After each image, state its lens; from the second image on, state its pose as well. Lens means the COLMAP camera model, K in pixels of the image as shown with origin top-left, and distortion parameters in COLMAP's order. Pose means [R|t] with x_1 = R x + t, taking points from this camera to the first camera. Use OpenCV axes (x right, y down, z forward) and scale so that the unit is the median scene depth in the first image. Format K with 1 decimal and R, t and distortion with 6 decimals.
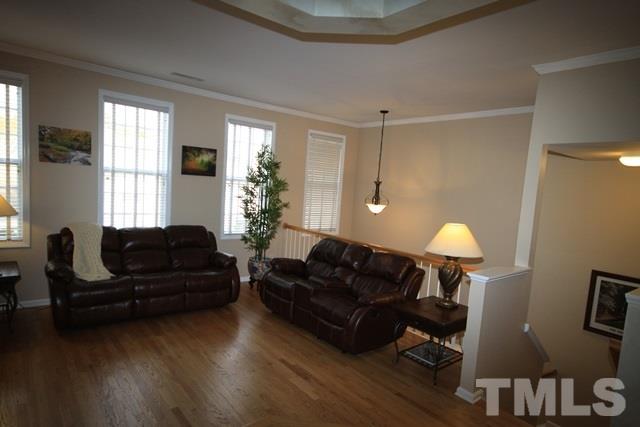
lens RADIAL K [[373.4, 0, 312.9], [0, 373.4, 218.7], [0, 0, 1]] dist [0.020812, 0.001161]
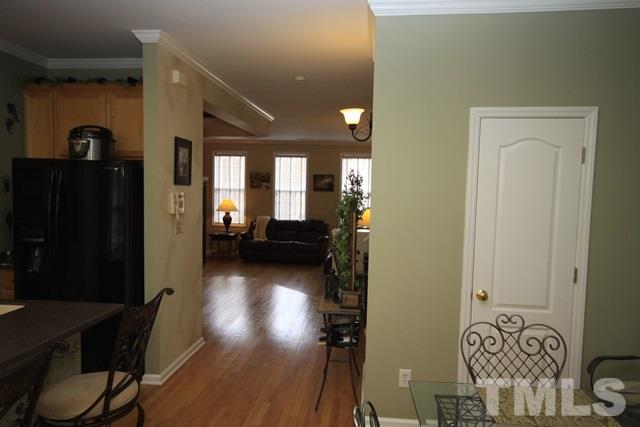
lens RADIAL K [[373.4, 0, 312.9], [0, 373.4, 218.7], [0, 0, 1]] dist [0.020812, 0.001161]
pose [[0.703016, -0.002080, -0.711171, 1.040913], [-0.041647, 0.998159, -0.044090, 0.103352], [0.709954, 0.060614, 0.701635, -0.257843]]
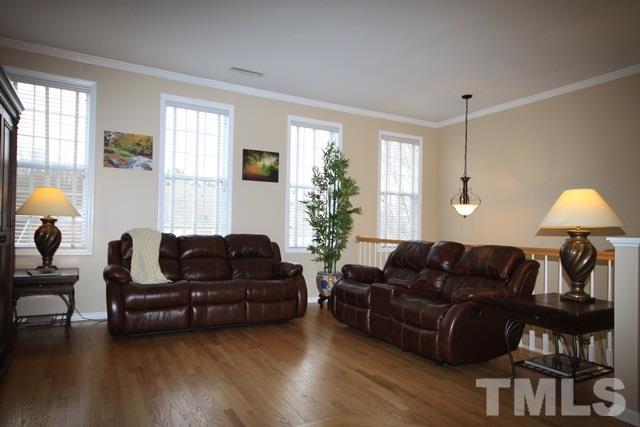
lens RADIAL K [[406.1, 0, 316.8], [0, 406.1, 216.4], [0, 0, 1]] dist [0.012251, 0.001898]
pose [[0.983802, -0.052170, -0.171497, -0.003363], [0.030892, 0.991741, -0.124479, 0.118677], [0.176575, 0.117165, 0.977289, 0.072850]]
